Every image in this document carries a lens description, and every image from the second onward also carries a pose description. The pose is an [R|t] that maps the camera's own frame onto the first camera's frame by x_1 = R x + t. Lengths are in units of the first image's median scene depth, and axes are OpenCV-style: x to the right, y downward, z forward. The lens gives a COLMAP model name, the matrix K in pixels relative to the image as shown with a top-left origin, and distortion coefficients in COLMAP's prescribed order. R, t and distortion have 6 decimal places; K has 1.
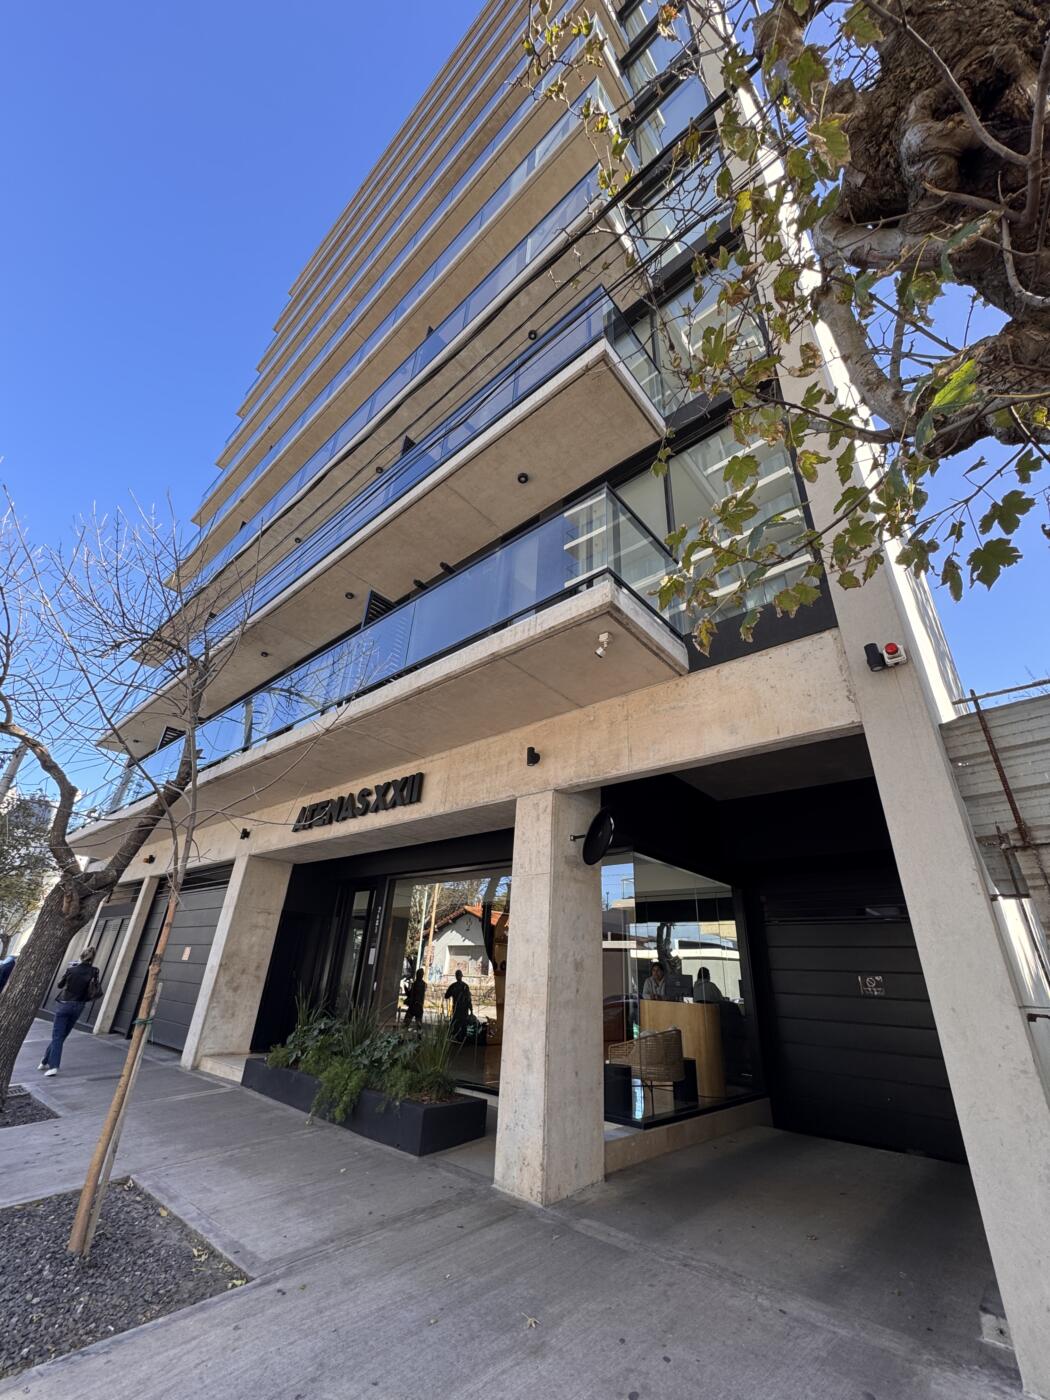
lens RADIAL K [[556.9, 0, 523.3], [0, 556.9, 701.0], [0, 0, 1]] dist [-0.002696, 0.001044]
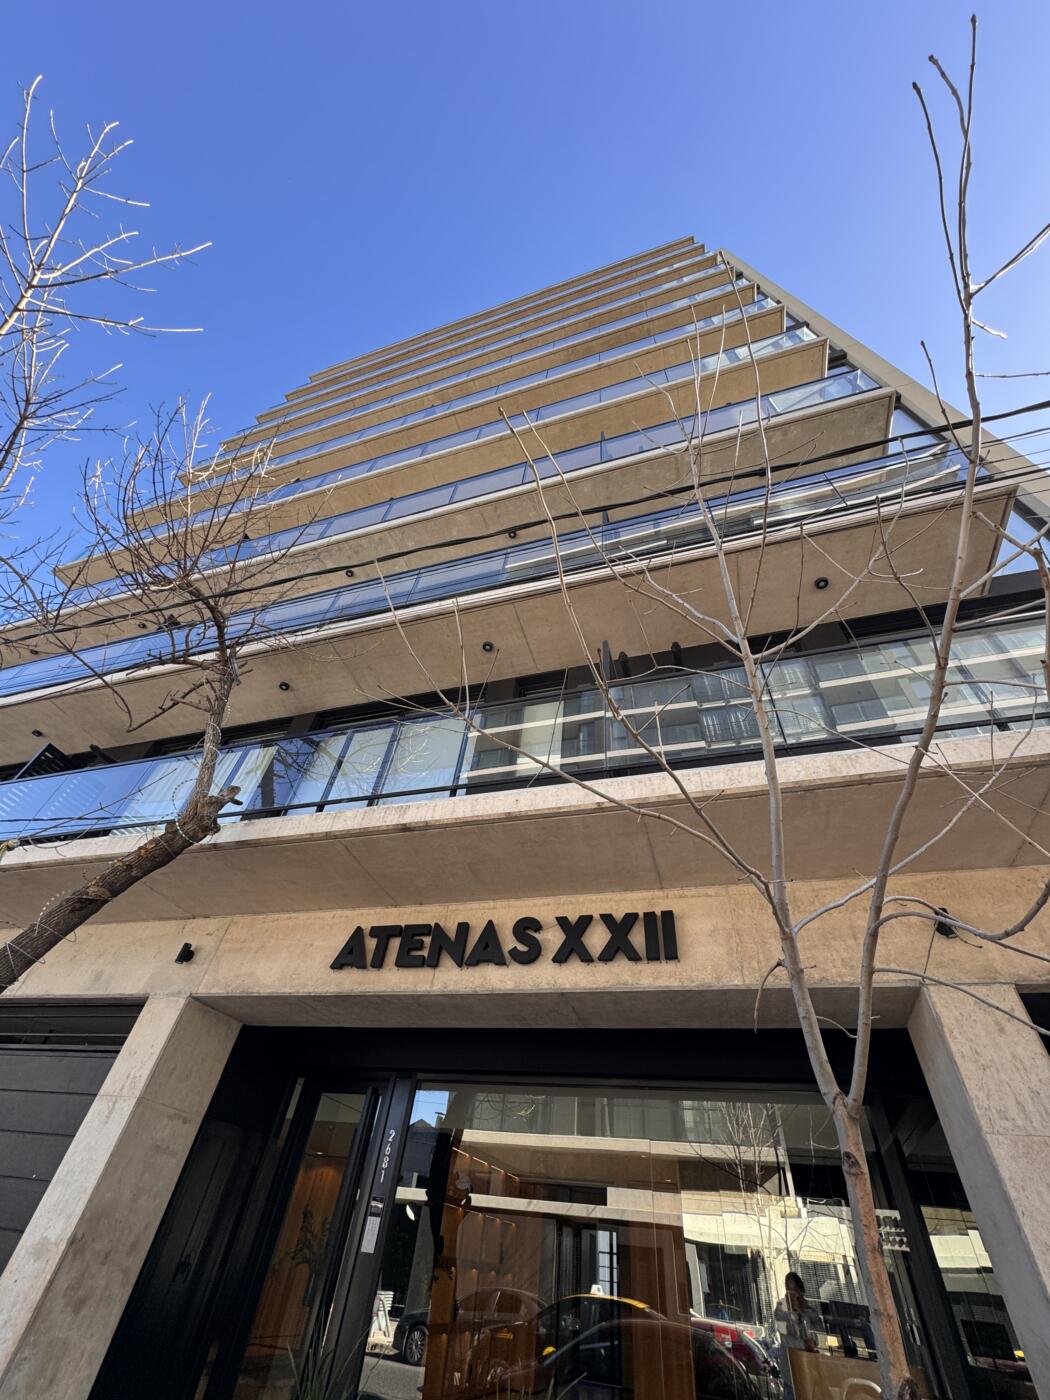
lens RADIAL K [[556.9, 0, 525.8], [0, 556.9, 703.7], [0, 0, 1]] dist [-0.002696, 0.001044]
pose [[0.910581, 0.317946, 0.264105, -0.539454], [-0.225249, 0.917469, -0.327892, 0.144922], [-0.346561, 0.239083, 0.907047, 0.383211]]
